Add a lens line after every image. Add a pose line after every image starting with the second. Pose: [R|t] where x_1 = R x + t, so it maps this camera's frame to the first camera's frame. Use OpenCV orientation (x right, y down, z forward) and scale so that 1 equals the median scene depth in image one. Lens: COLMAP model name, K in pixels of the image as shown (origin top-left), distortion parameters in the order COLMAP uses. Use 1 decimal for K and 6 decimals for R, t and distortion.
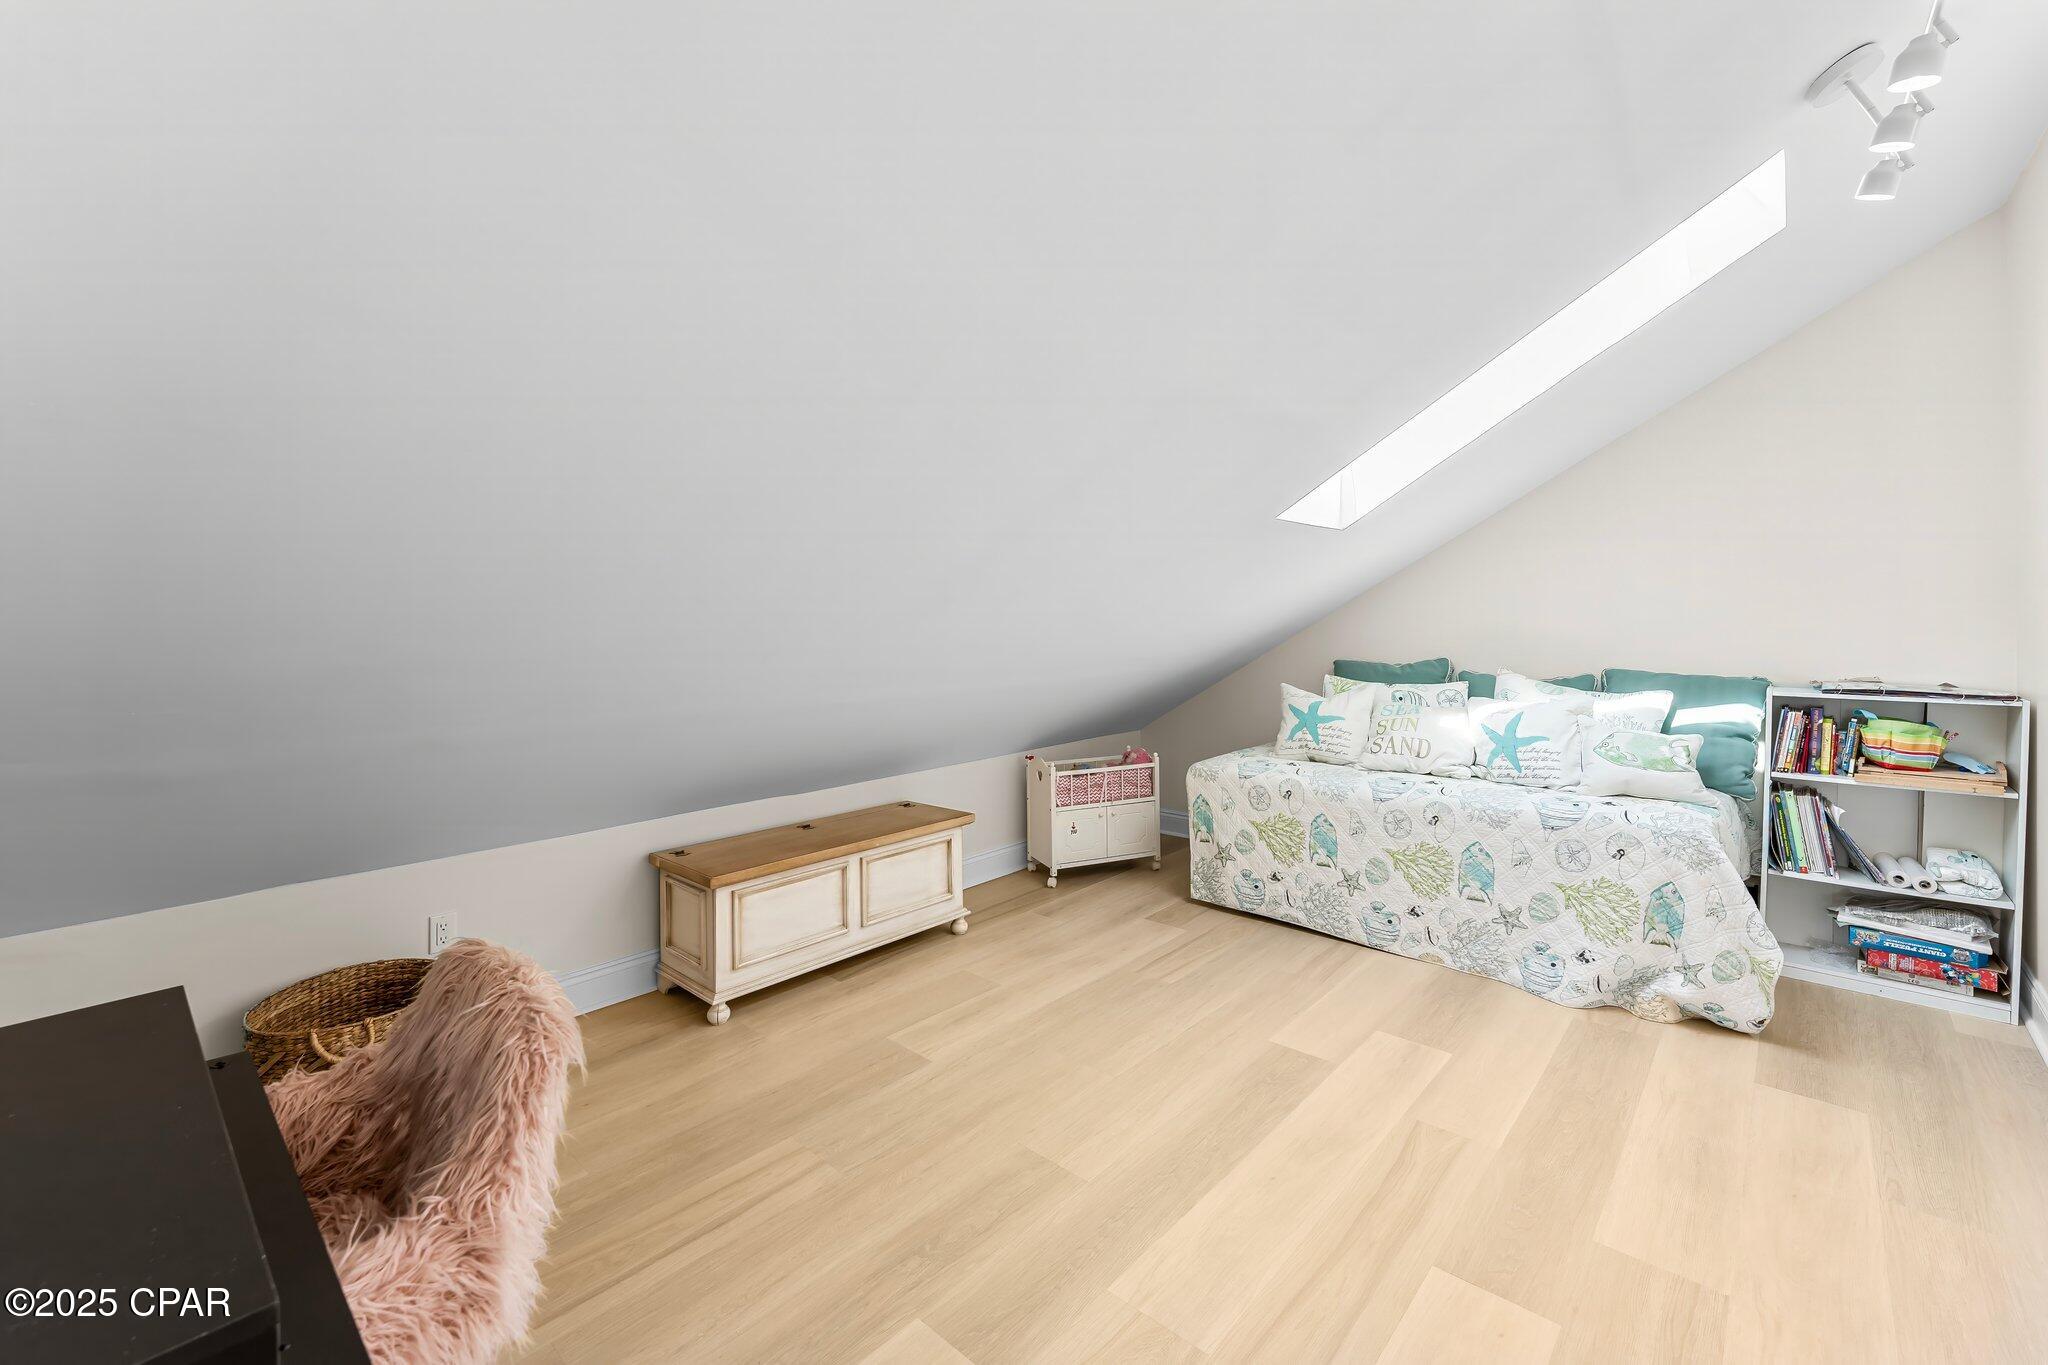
lens RADIAL K [[862.6, 0, 1026.0], [0, 862.6, 645.2], [0, 0, 1]] dist [-0.000412, -0.000035]
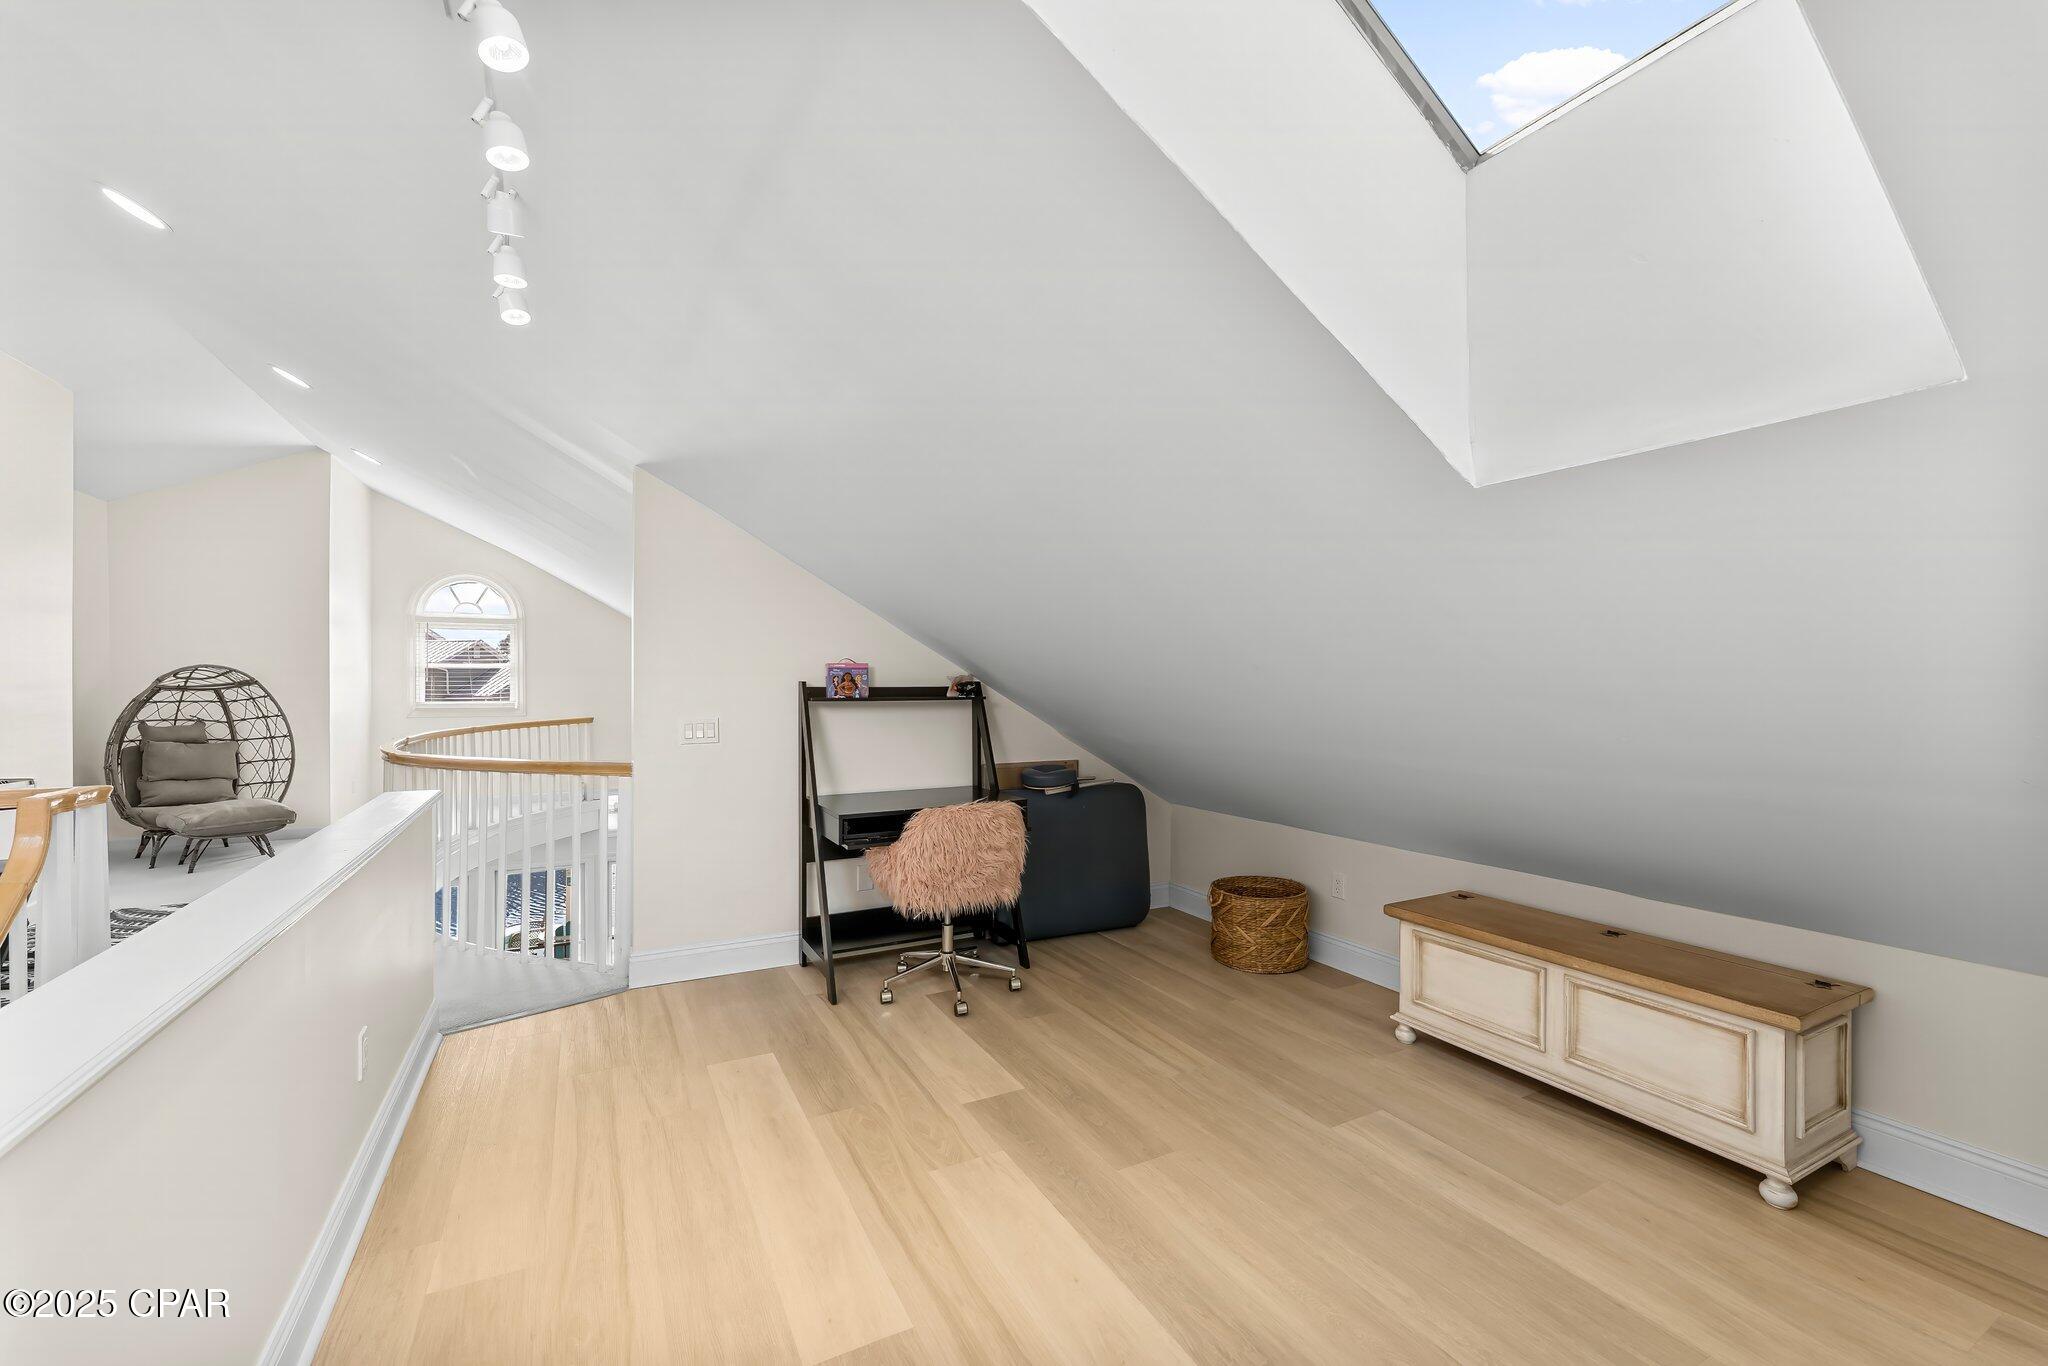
lens RADIAL K [[831.4, 0, 1015.5], [0, 831.4, 681.0], [0, 0, 1]] dist [-0.001626, -0.000100]
pose [[-0.350289, 0.003062, -0.936637, 0.819184], [-0.023181, 0.999660, 0.011938, -0.032631], [0.936355, 0.025894, -0.350099, 0.876538]]
